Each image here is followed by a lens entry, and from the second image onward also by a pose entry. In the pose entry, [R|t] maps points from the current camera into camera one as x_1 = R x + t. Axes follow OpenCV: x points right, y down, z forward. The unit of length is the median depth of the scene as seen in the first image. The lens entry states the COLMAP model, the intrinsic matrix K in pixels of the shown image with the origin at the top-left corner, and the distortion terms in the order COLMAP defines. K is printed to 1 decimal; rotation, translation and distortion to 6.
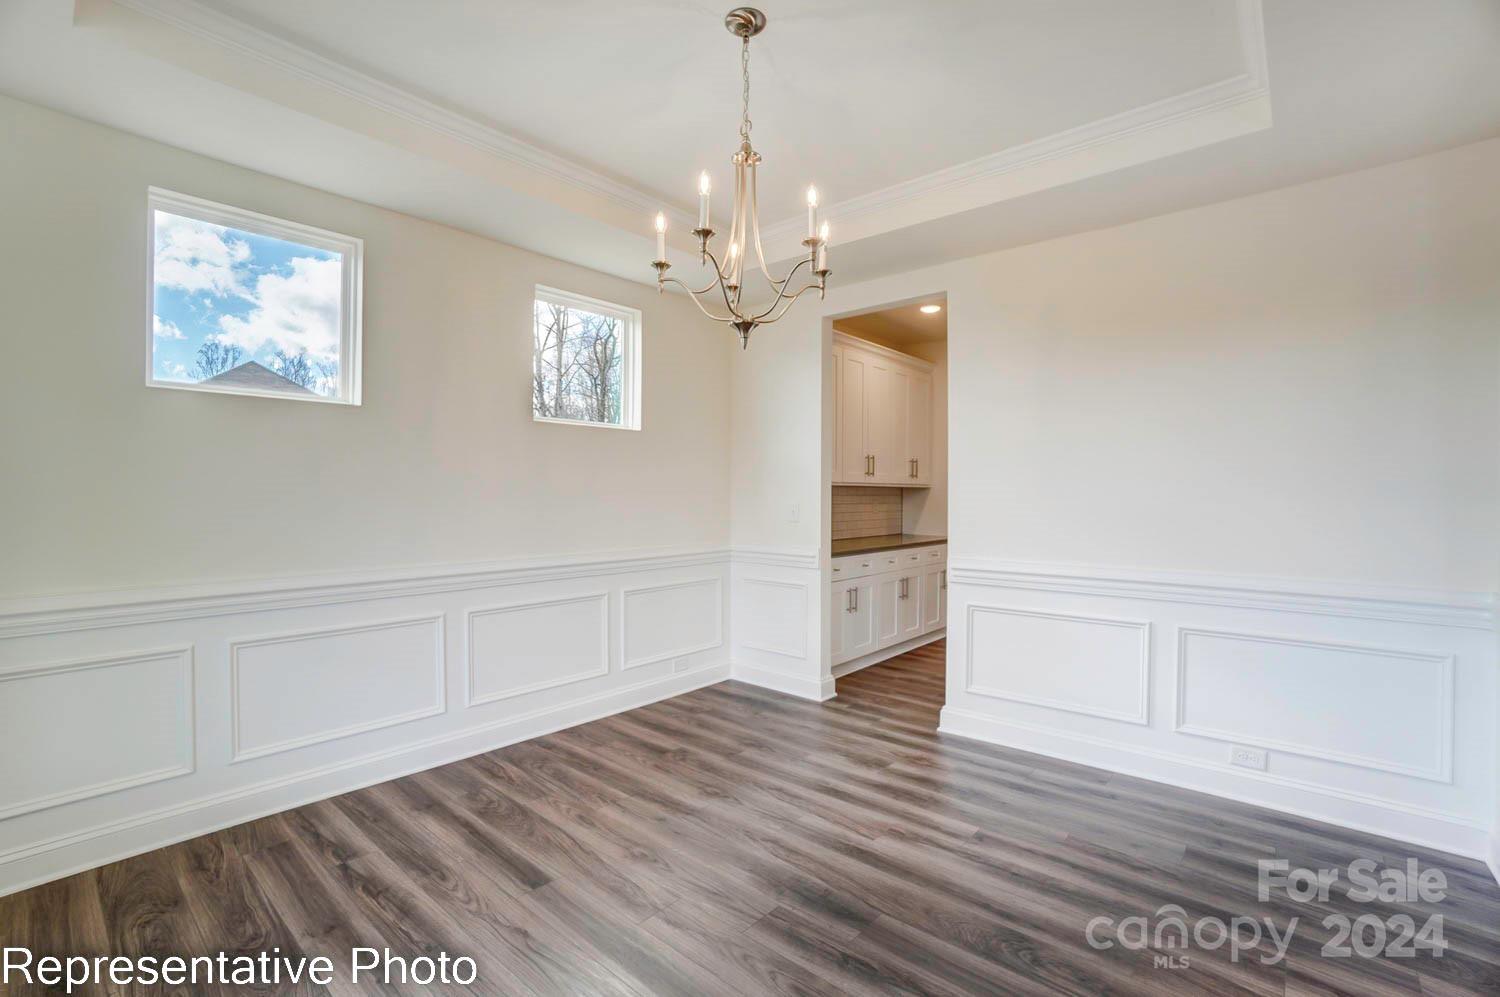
lens RADIAL K [[667.8, 0, 750.0], [0, 667.8, 496.1], [0, 0, 1]] dist [-0.066551, 0.024555]
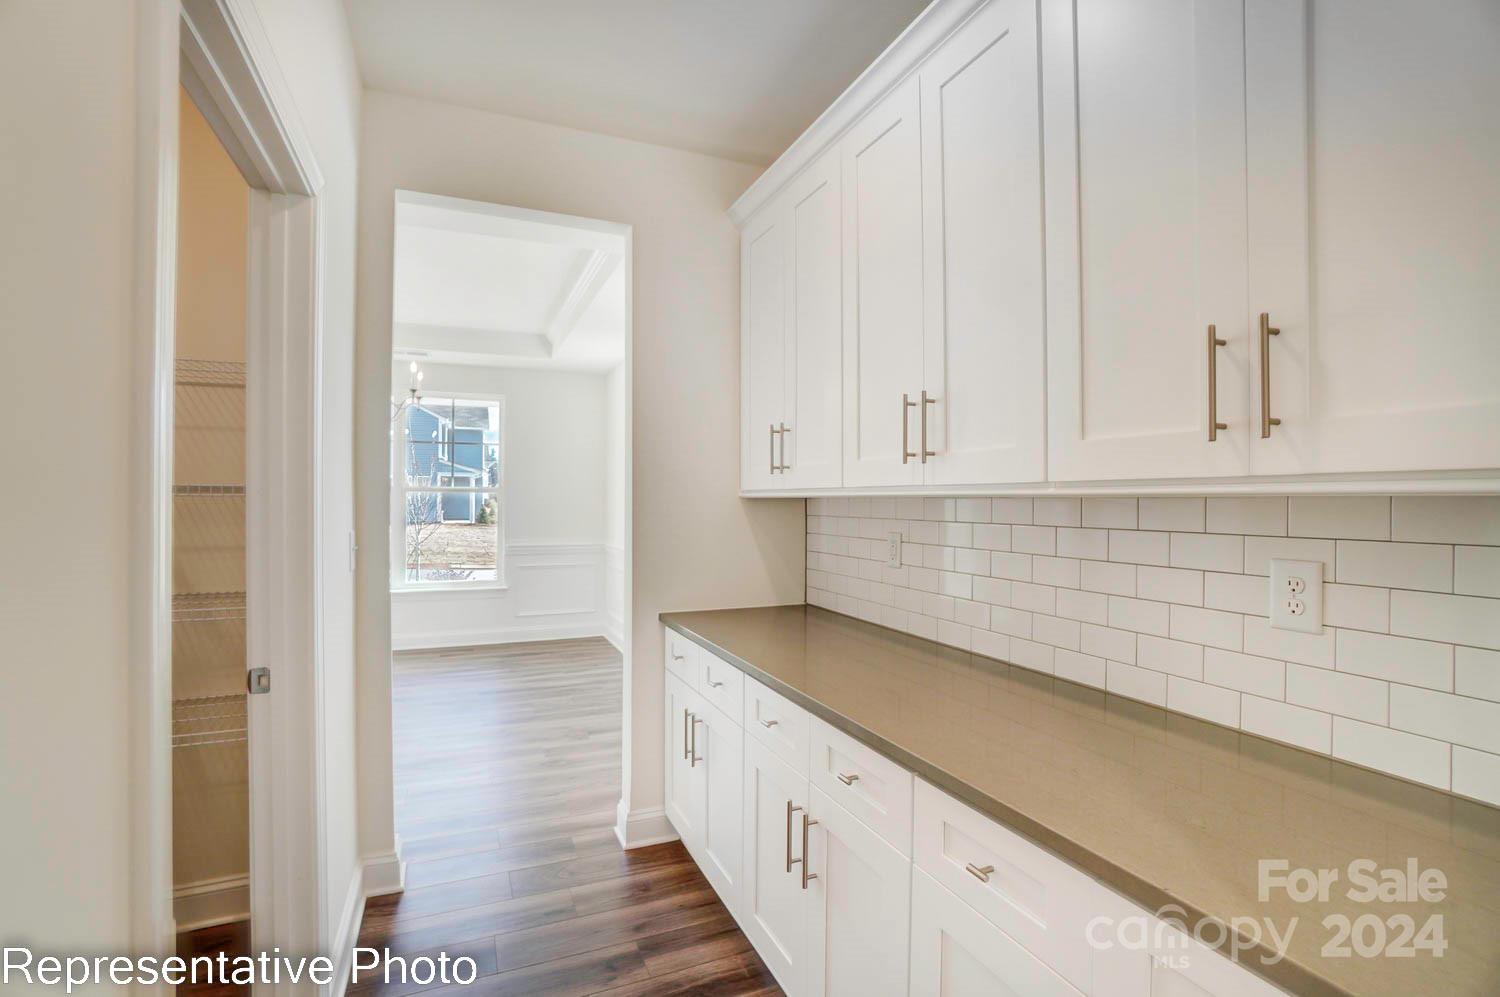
lens RADIAL K [[667.8, 0, 750.0], [0, 667.8, 496.1], [0, 0, 1]] dist [-0.066551, 0.024555]
pose [[-0.420915, -0.009057, -0.907055, 0.981456], [-0.009688, 0.999938, -0.005489, -0.029359], [0.907048, 0.006477, -0.420976, 2.119284]]
